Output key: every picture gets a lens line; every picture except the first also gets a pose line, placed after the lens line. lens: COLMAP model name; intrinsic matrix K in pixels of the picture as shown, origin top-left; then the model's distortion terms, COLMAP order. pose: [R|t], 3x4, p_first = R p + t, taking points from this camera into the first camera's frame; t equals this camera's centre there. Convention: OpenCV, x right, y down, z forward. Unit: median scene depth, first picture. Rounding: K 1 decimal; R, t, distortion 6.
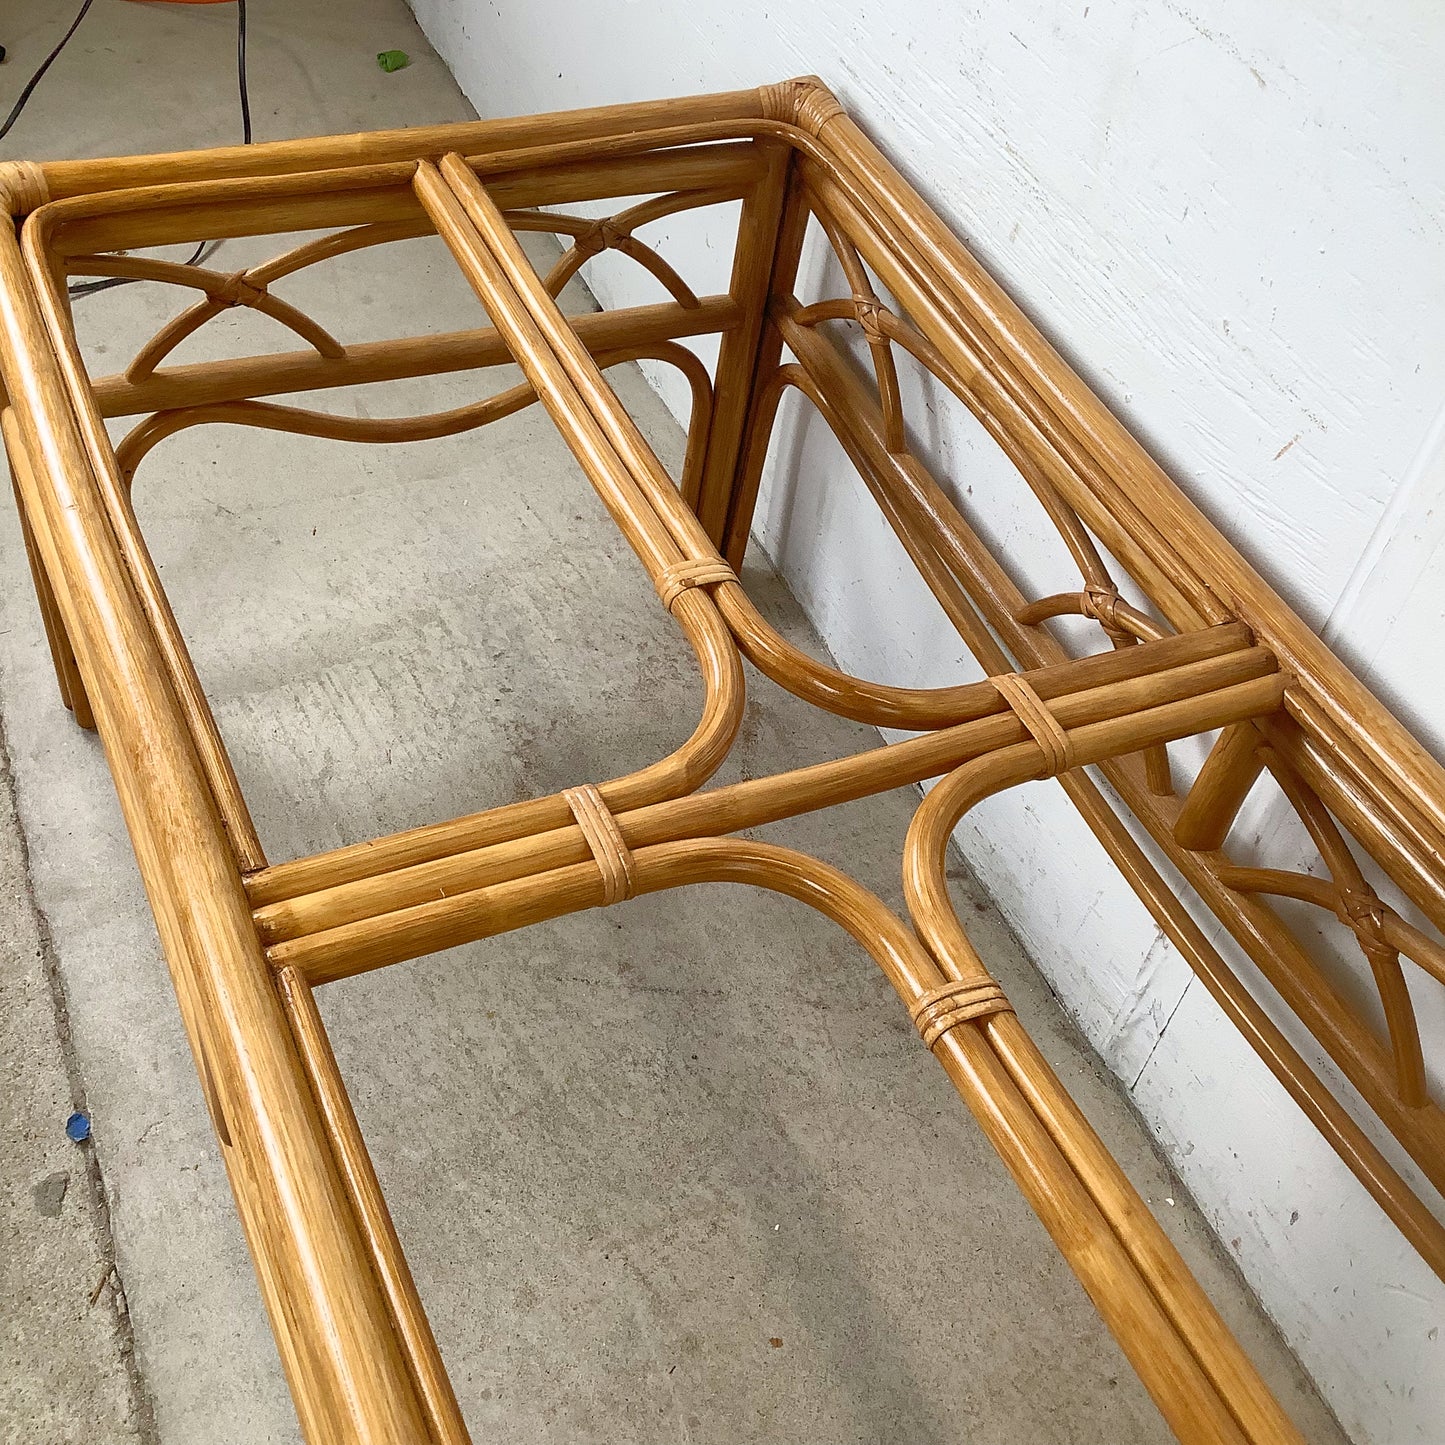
lens RADIAL K [[1746.7, 0, 717.3], [0, 1746.7, 722.3], [0, 0, 1]] dist [0.154765, -0.320683]
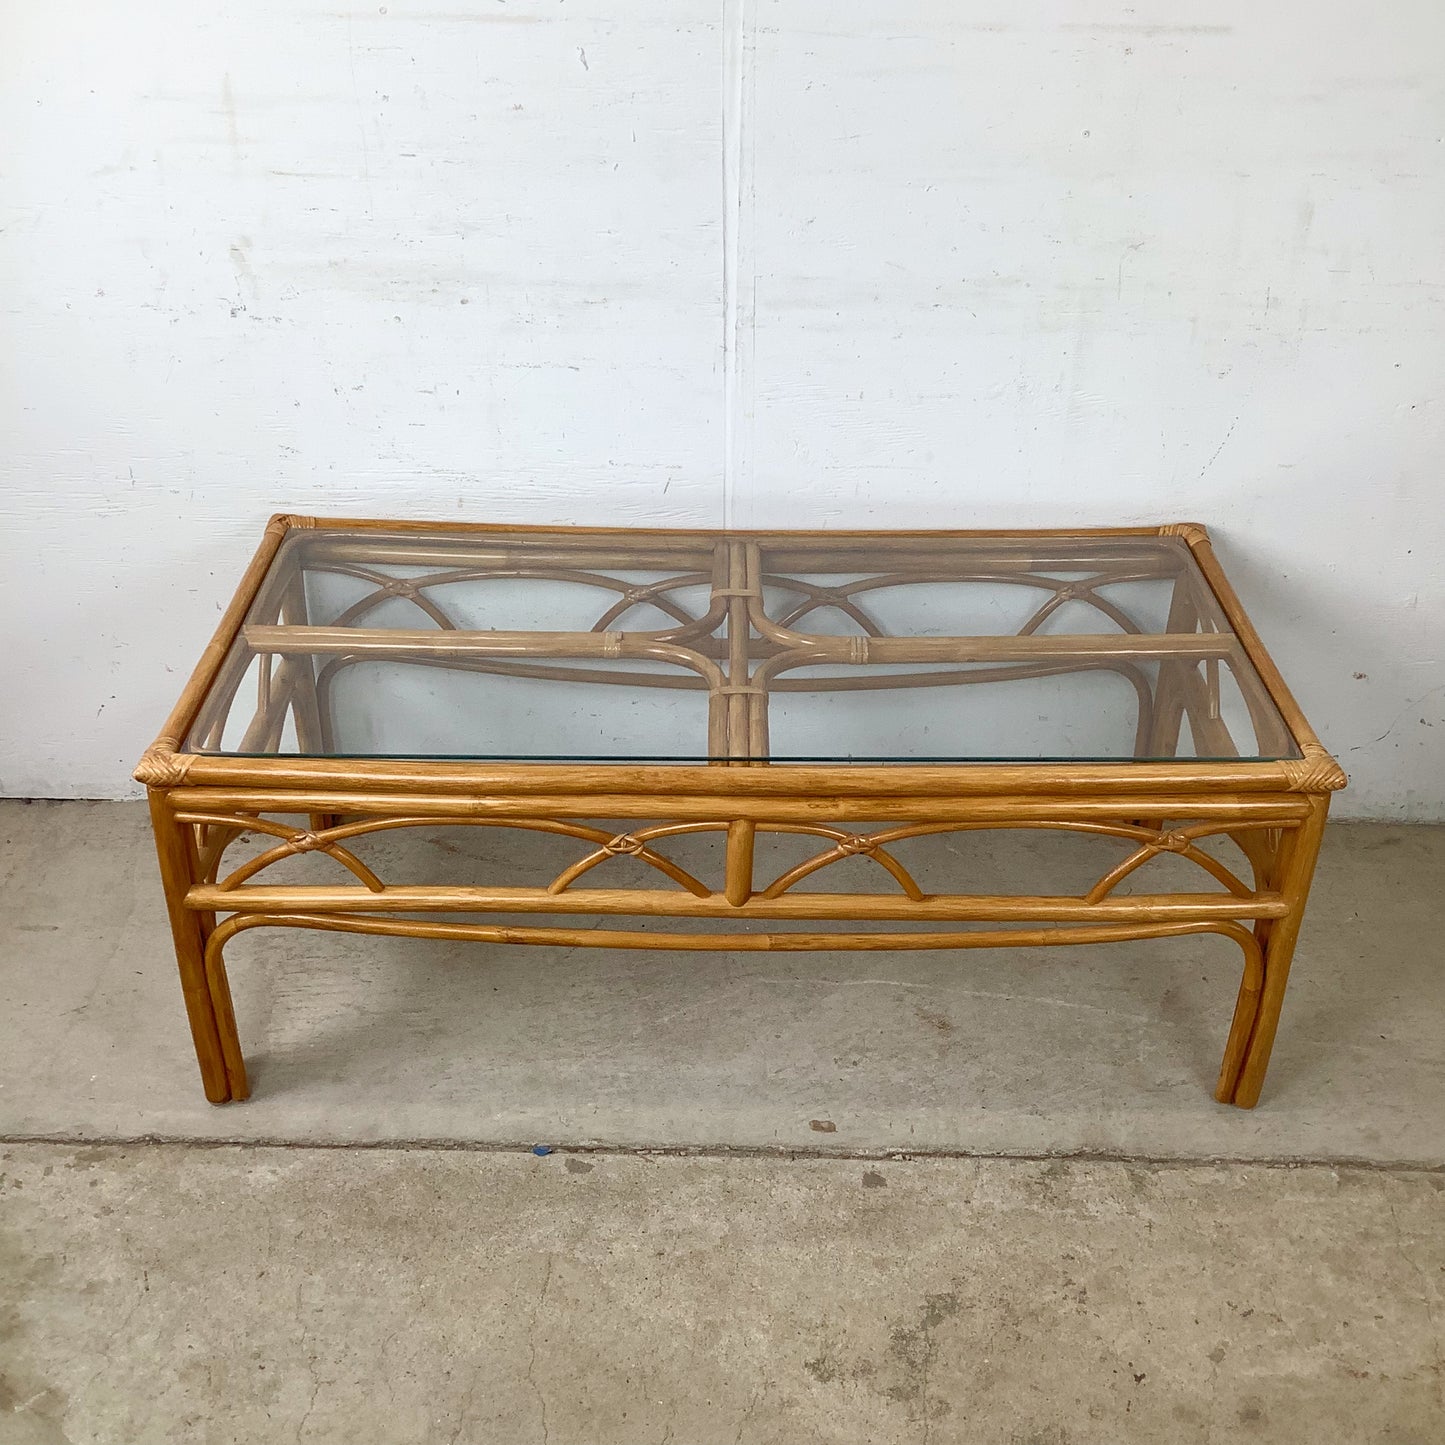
lens RADIAL K [[1722.6, 0, 719.6], [0, 1722.6, 722.9], [0, 0, 1]] dist [0.159600, -0.355551]
pose [[0.419048, -0.563510, 0.711938, -1.230534], [0.683255, 0.712102, 0.161473, -0.213245], [-0.597964, 0.418770, 0.683426, -0.405396]]
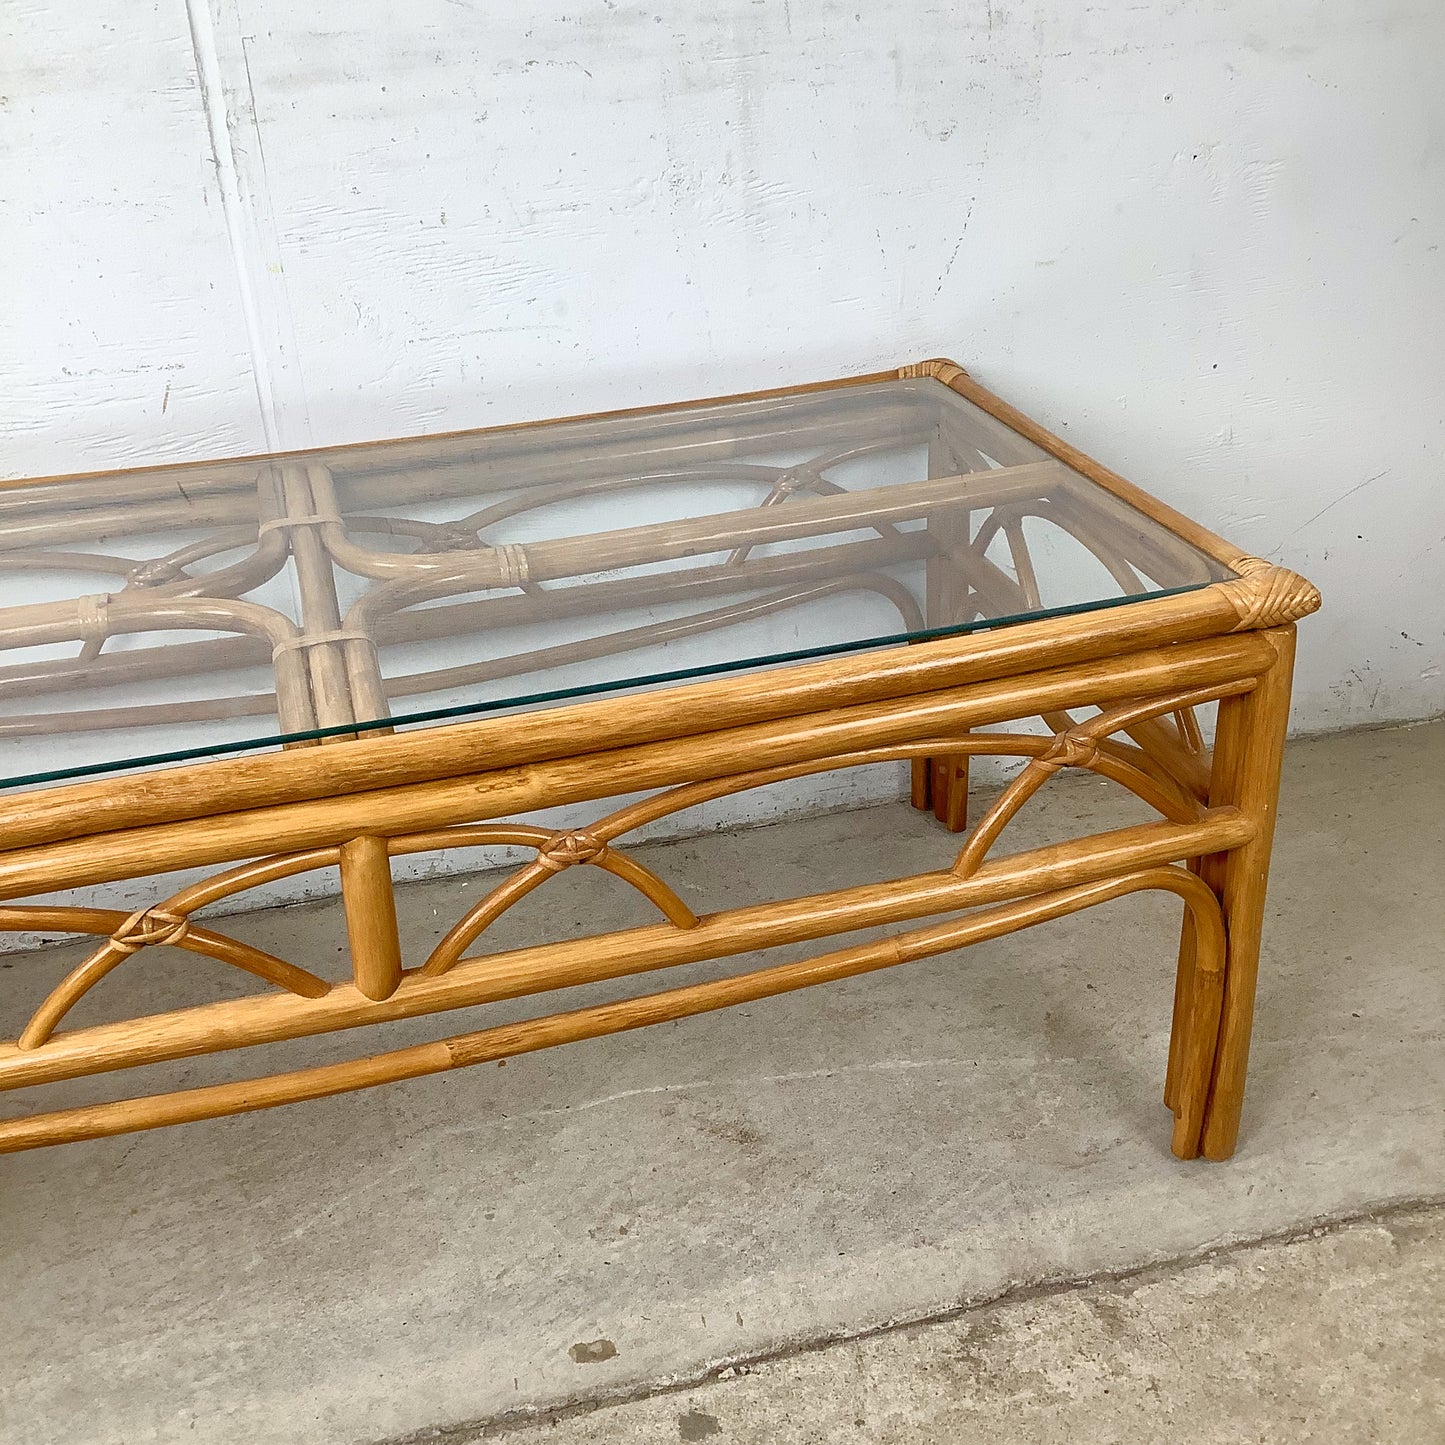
lens RADIAL K [[1738.8, 0, 718.9], [0, 1738.8, 719.1], [0, 0, 1]] dist [0.159371, -0.368936]
pose [[0.158495, -0.549455, 0.820353, -0.829599], [0.757423, 0.600658, 0.255971, -0.015788], [-0.633395, 0.580784, 0.511371, 0.075685]]
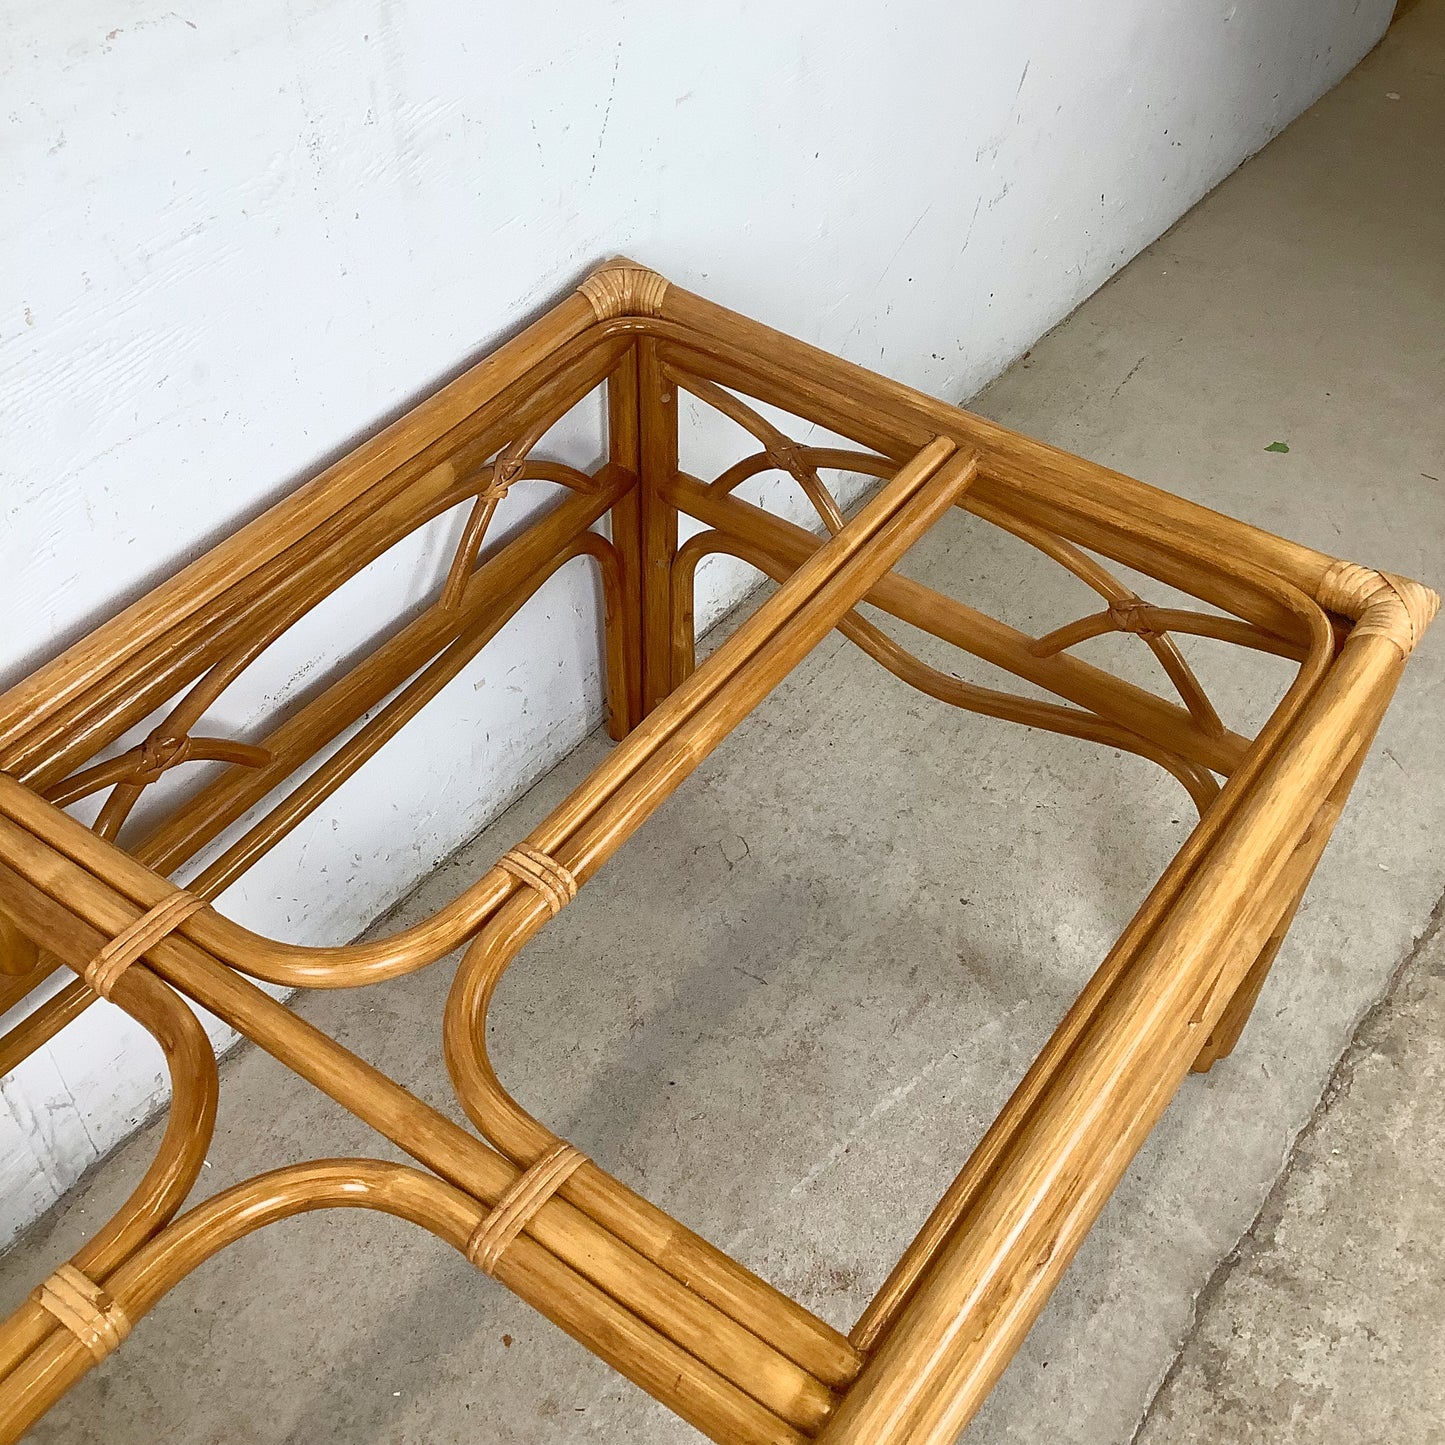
lens RADIAL K [[1746.7, 0, 717.3], [0, 1746.7, 722.3], [0, 0, 1]] dist [0.154765, -0.320683]
pose [[-0.489226, -0.713232, 0.501954, -0.282658], [0.563742, 0.180540, 0.805978, -0.475482], [-0.665472, 0.677278, 0.313754, 0.318300]]
